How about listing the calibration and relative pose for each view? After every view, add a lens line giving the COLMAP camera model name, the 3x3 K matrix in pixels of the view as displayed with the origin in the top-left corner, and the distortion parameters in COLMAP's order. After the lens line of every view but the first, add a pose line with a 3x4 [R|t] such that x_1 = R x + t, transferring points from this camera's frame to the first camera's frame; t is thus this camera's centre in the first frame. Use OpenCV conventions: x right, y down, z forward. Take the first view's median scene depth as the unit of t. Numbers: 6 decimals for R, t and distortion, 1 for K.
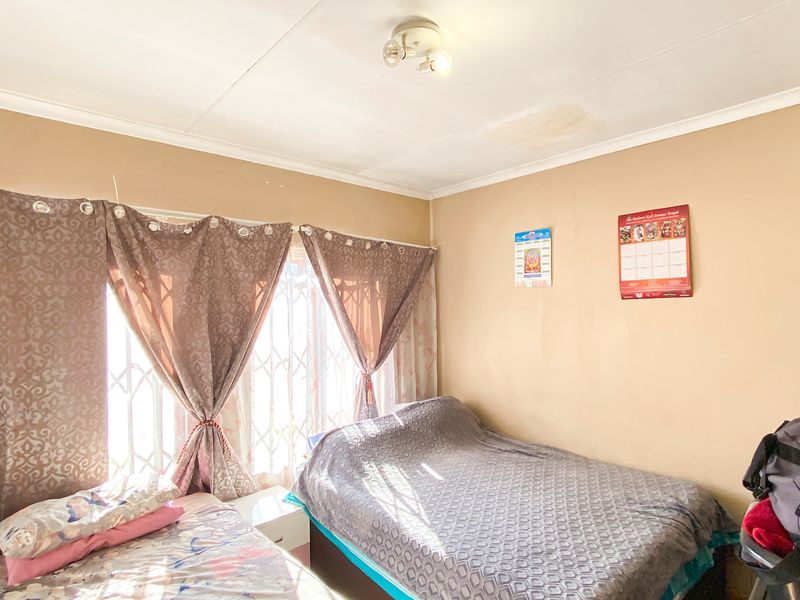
lens RADIAL K [[437.8, 0, 400.0], [0, 437.8, 300.0], [0, 0, 1]] dist [-0.002440, -0.001541]
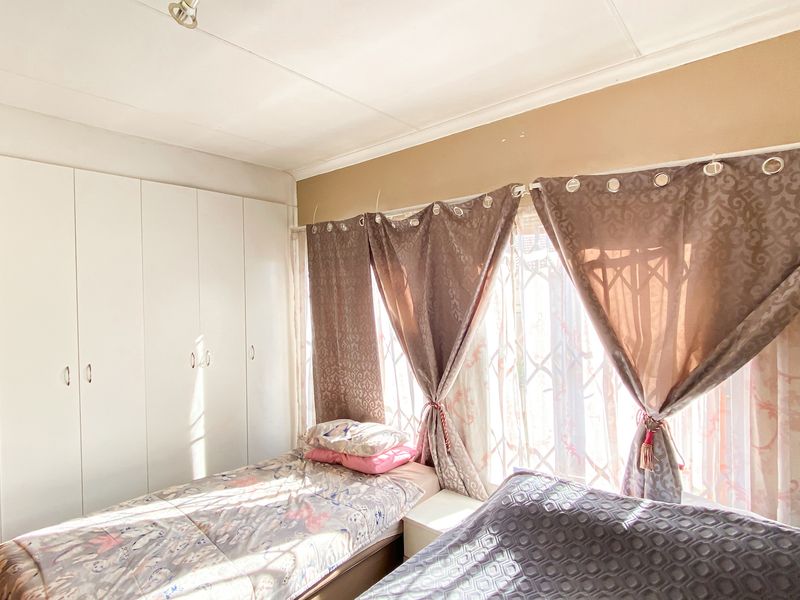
lens RADIAL K [[437.8, 0, 400.0], [0, 437.8, 300.0], [0, 0, 1]] dist [-0.002440, -0.001541]
pose [[0.105875, 0.037306, -0.993679, 0.517674], [0.034004, 0.998576, 0.041113, -0.012206], [0.993798, -0.038142, 0.104455, 0.744838]]
